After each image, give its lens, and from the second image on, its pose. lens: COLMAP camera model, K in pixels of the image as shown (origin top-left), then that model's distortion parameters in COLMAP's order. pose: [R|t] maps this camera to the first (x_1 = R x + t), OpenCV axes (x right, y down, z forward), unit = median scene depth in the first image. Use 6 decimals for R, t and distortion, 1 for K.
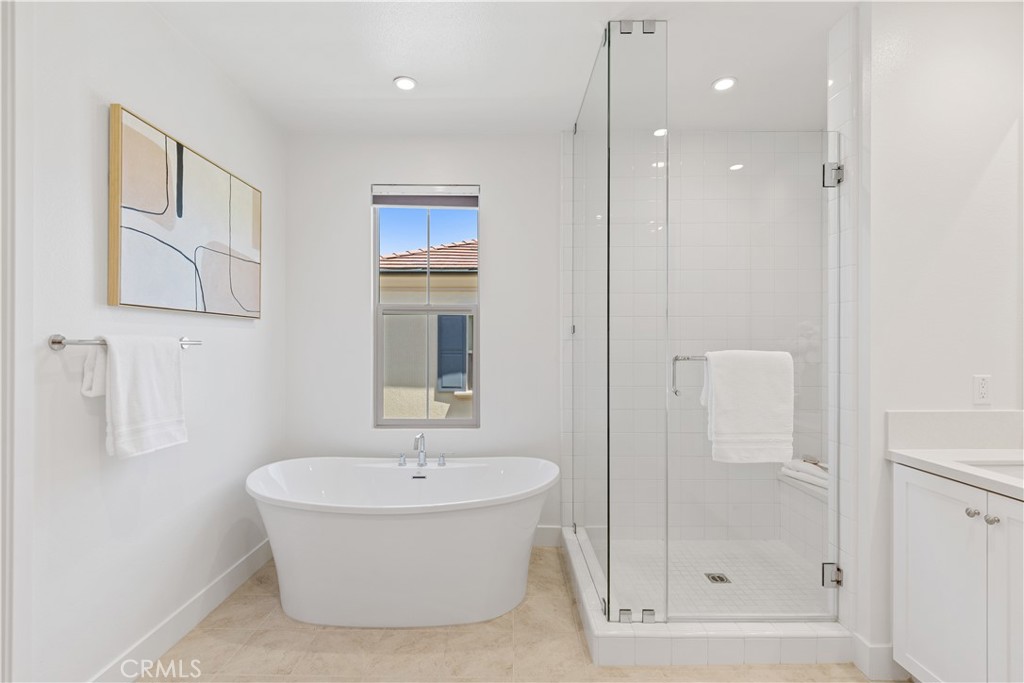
lens RADIAL K [[458.7, 0, 503.2], [0, 458.7, 347.2], [0, 0, 1]] dist [-0.002976, 0.002087]
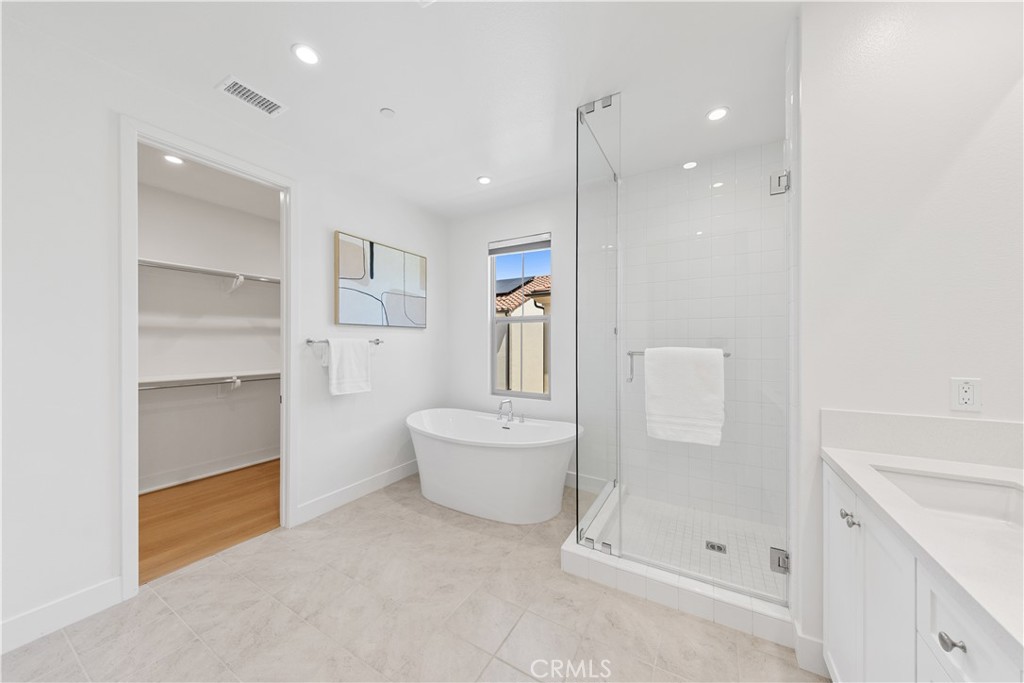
lens RADIAL K [[339.8, 0, 512.6], [0, 339.8, 344.8], [0, 0, 1]] dist [0.005859, -0.000523]
pose [[0.871146, 0.002569, -0.491017, 0.560941], [-0.002409, 0.999997, 0.000957, 0.000178], [0.491017, 0.000349, 0.871150, 0.012180]]
